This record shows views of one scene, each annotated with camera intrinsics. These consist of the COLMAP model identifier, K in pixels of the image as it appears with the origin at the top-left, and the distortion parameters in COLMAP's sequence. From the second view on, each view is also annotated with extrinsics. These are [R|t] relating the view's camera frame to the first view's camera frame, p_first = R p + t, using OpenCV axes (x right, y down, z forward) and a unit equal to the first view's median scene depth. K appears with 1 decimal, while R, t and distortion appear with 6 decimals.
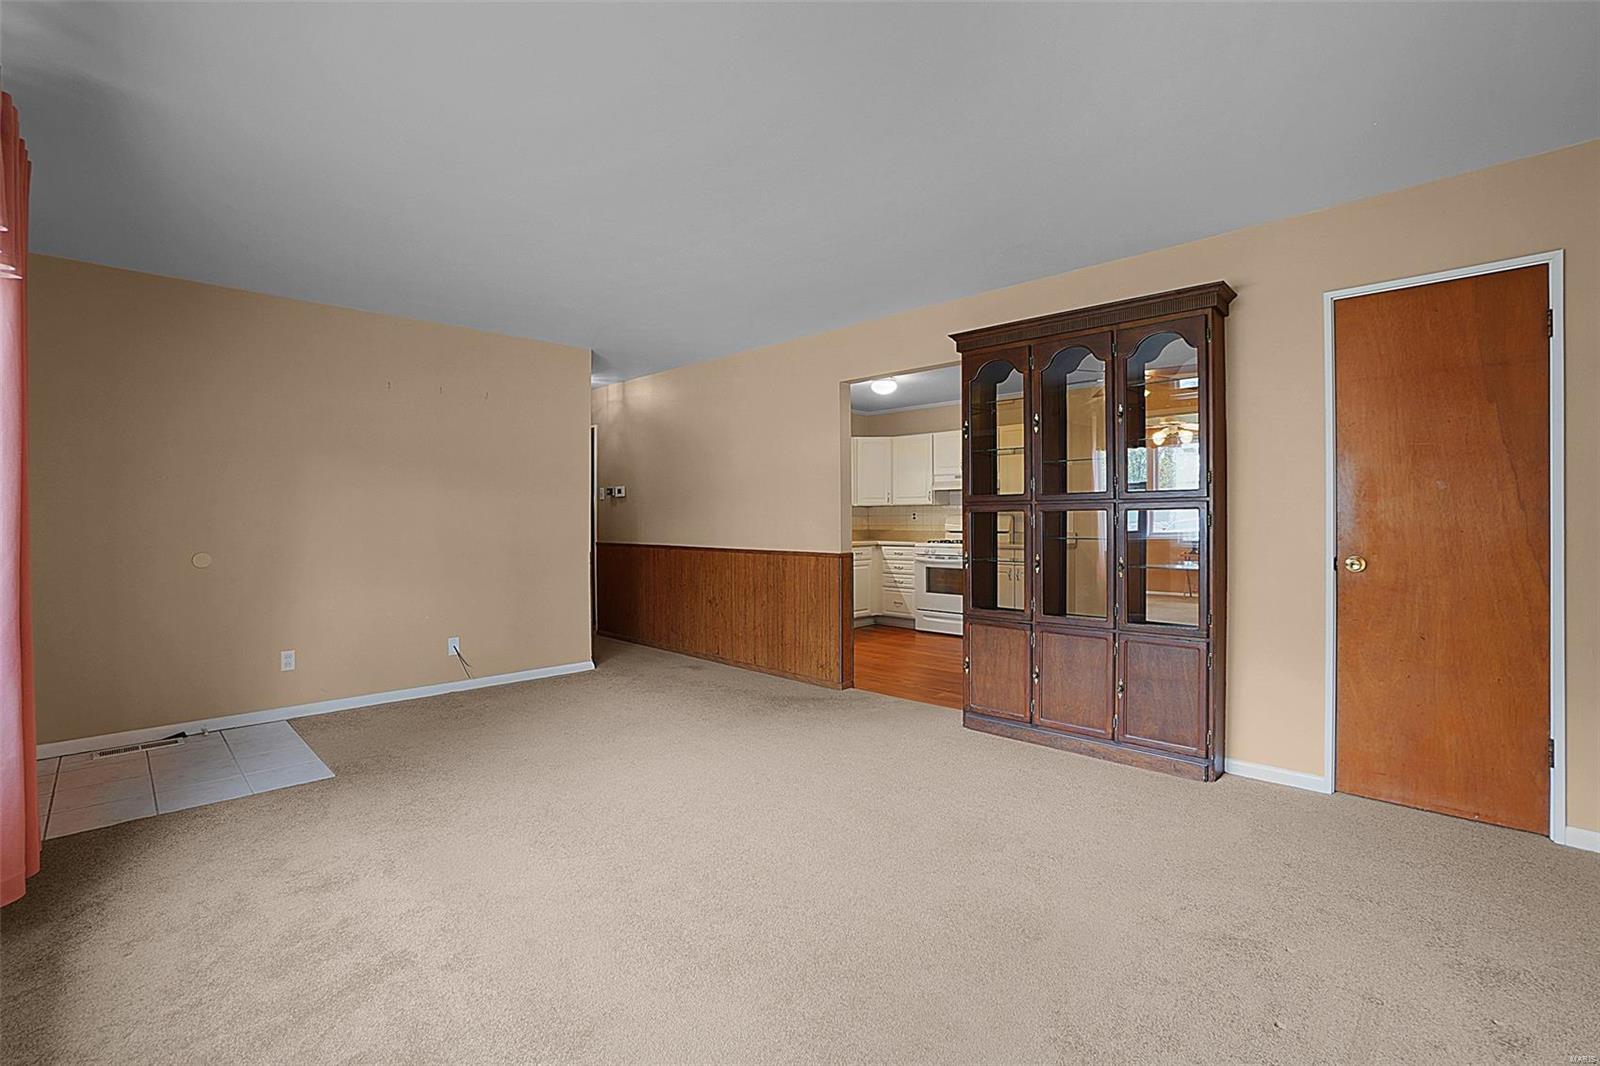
lens RADIAL K [[727.8, 0, 792.3], [0, 727.8, 523.5], [0, 0, 1]] dist [-0.024290, 0.000547]
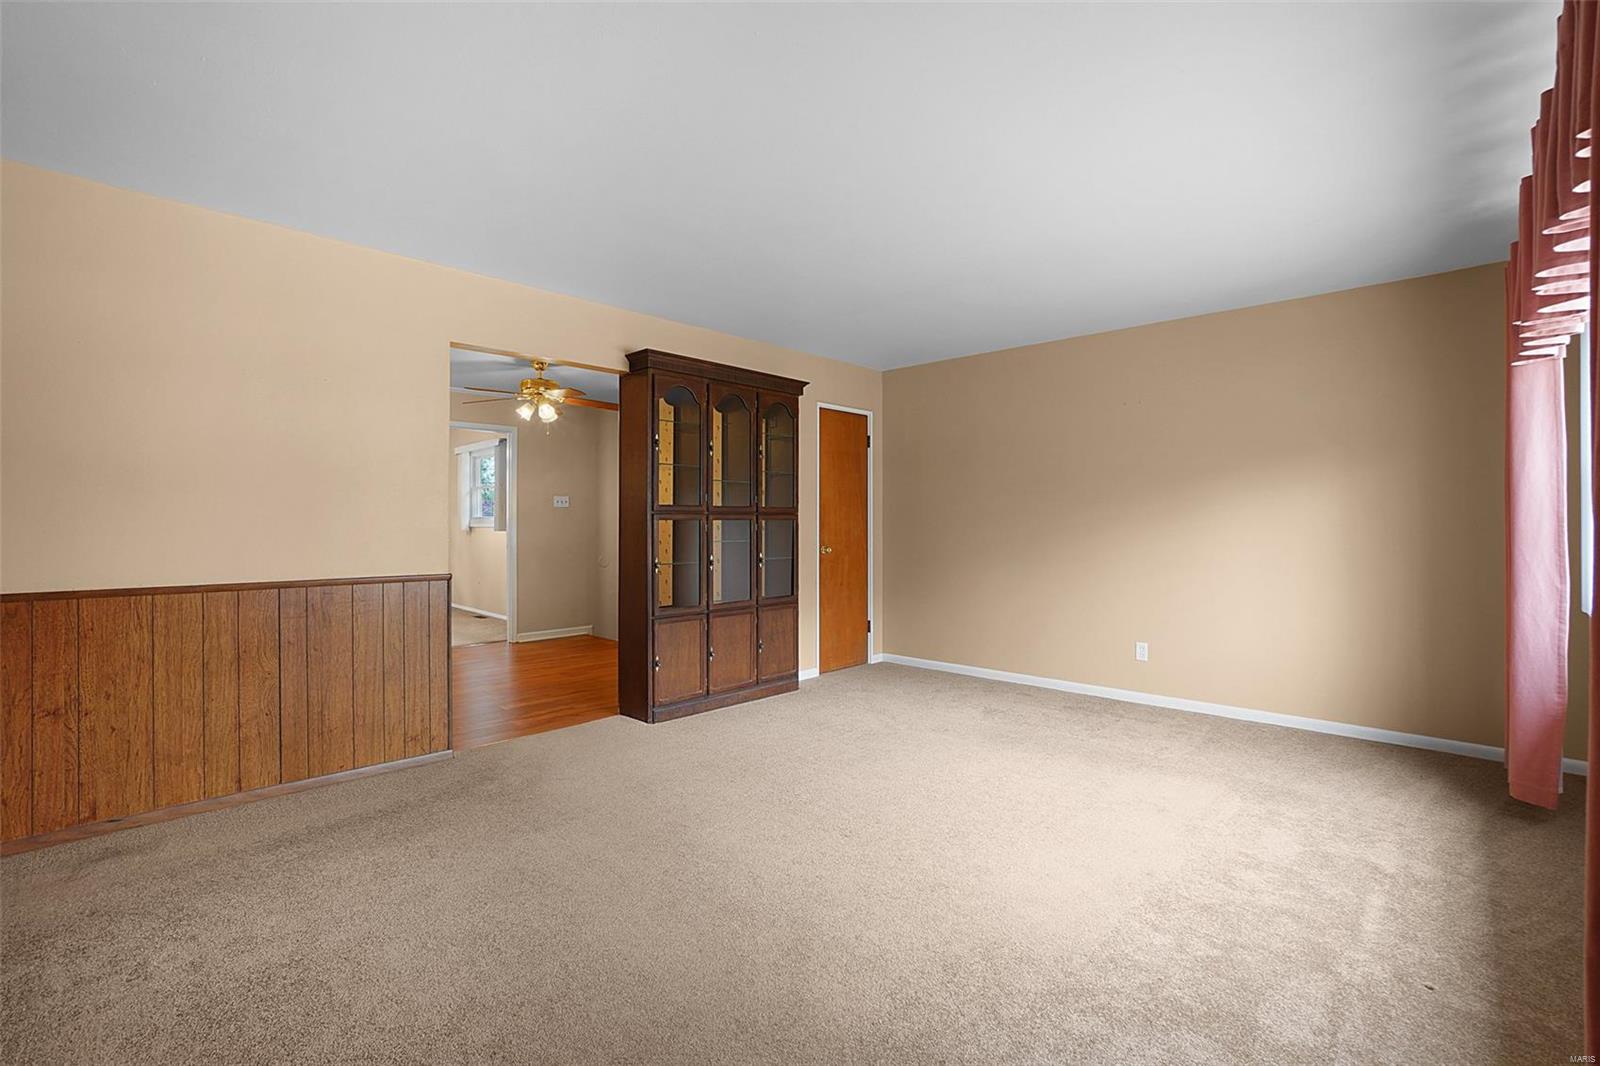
lens RADIAL K [[727.8, 0, 797.7], [0, 727.8, 529.1], [0, 0, 1]] dist [-0.024290, 0.000547]
pose [[-0.016422, -0.003028, 0.999861, -0.655221], [0.009746, 0.999947, 0.003188, -0.003225], [-0.999818, 0.009797, -0.016392, 0.639581]]
